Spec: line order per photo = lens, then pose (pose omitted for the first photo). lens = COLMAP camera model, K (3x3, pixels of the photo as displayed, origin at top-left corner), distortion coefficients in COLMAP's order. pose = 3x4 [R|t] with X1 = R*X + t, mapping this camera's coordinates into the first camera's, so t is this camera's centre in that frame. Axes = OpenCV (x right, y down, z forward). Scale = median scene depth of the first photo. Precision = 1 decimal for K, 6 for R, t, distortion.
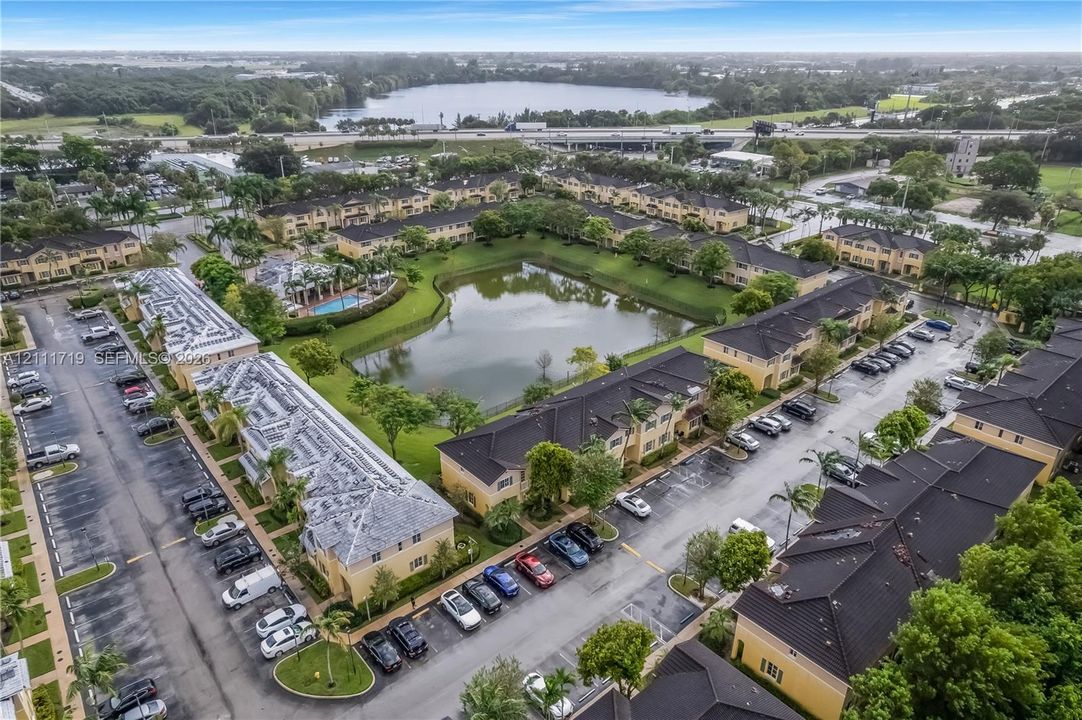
lens RADIAL K [[671.7, 0, 521.6], [0, 671.7, 375.6], [0, 0, 1]] dist [-0.050588, 0.030359]
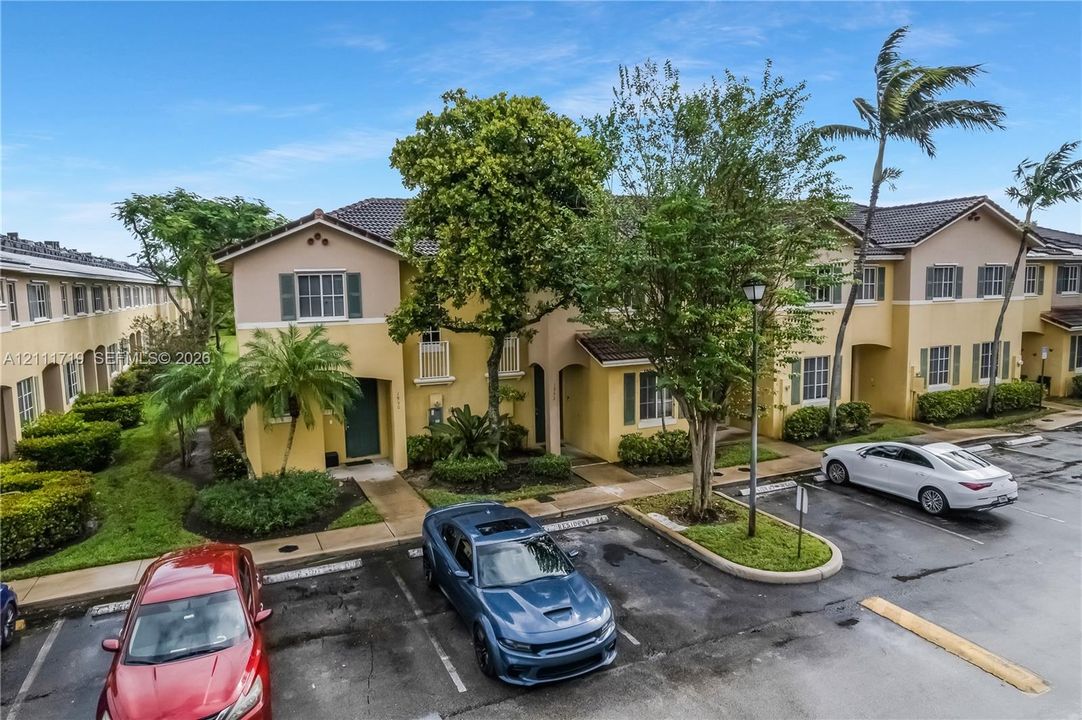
lens RADIAL K [[693.9, 0, 541.0], [0, 693.9, 360.0], [0, 0, 1]] dist [-0.072669, 0.064436]
pose [[0.968051, 0.023952, -0.249605, 0.060896], [-0.105269, 0.942281, -0.317846, 0.137812], [0.227585, 0.333967, 0.914698, 0.438048]]
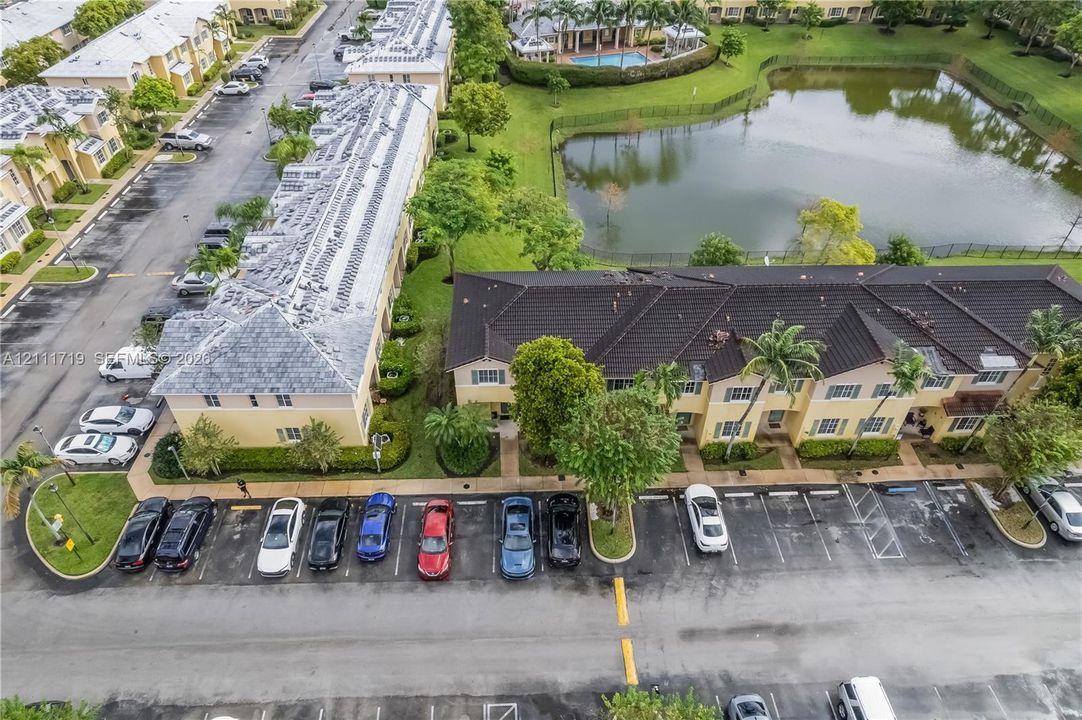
lens RADIAL K [[684.8, 0, 524.7], [0, 684.8, 358.9], [0, 0, 1]] dist [-0.078749, 0.057161]
pose [[0.790998, 0.405584, -0.458066, 0.140662], [-0.273513, 0.904131, 0.328234, -0.027707], [0.547278, -0.134345, 0.826098, 0.295701]]
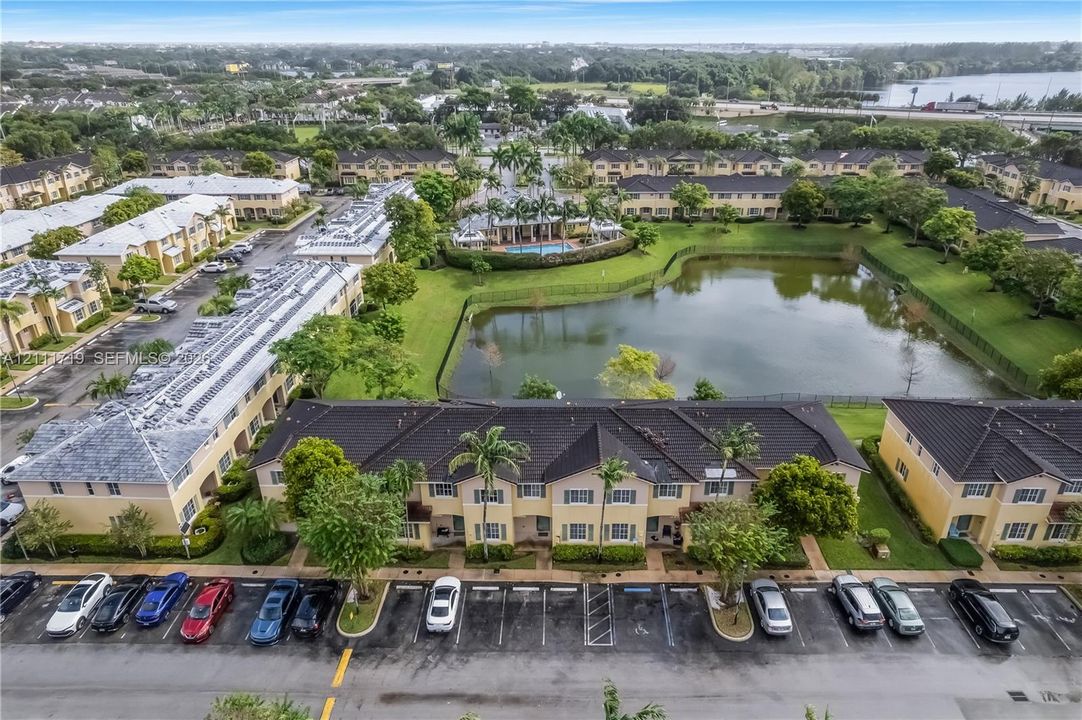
lens RADIAL K [[682.2, 0, 524.0], [0, 682.2, 357.3], [0, 0, 1]] dist [-0.078338, 0.069162]
pose [[0.753970, 0.276986, -0.595658, 0.289233], [-0.284038, 0.955074, 0.084590, -0.044006], [0.592328, 0.105411, 0.798772, 0.320208]]
